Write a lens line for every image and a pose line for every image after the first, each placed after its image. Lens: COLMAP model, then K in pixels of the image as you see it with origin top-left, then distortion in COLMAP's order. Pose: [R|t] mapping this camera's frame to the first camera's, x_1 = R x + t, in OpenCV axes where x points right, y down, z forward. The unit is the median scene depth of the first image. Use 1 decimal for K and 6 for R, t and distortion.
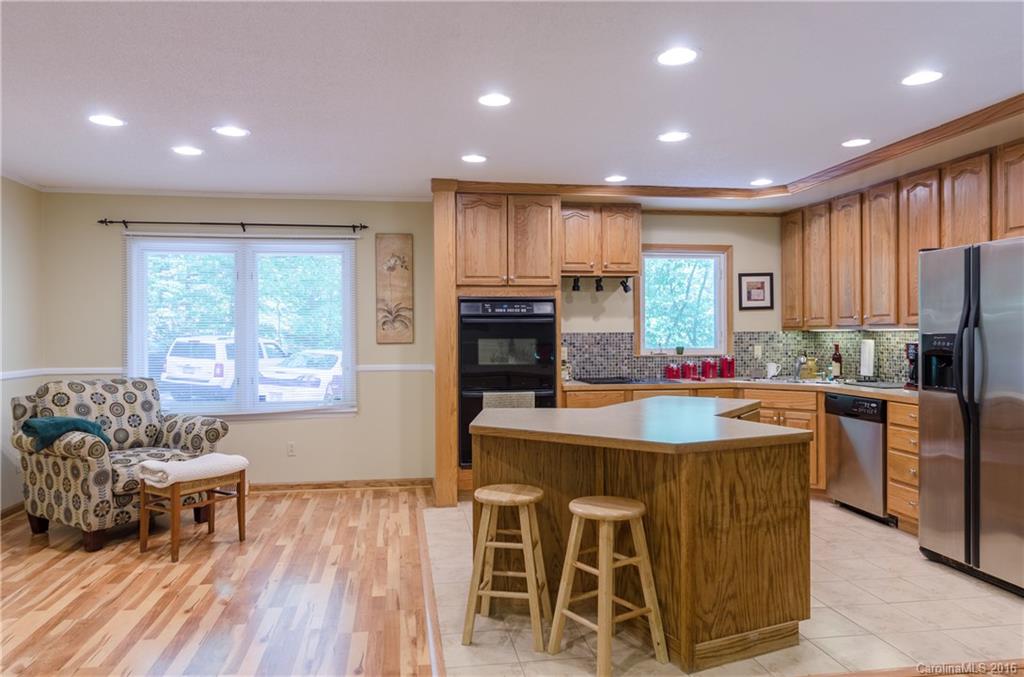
lens RADIAL K [[692.0, 0, 509.8], [0, 692.0, 341.0], [0, 0, 1]] dist [-0.005291, 0.010631]
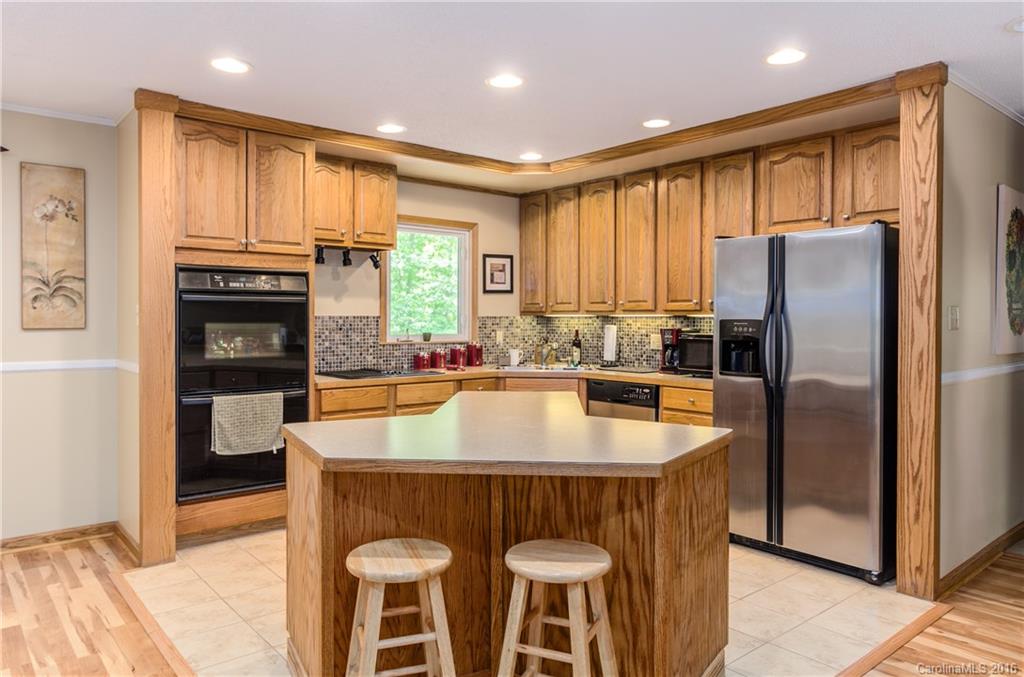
lens RADIAL K [[692.0, 0, 512.8], [0, 692.0, 328.0], [0, 0, 1]] dist [-0.005291, 0.010631]
pose [[0.859362, -0.000173, 0.511368, -0.138216], [-0.001486, 0.999995, 0.002837, -0.000382], [-0.511366, -0.003198, 0.859357, 0.213591]]
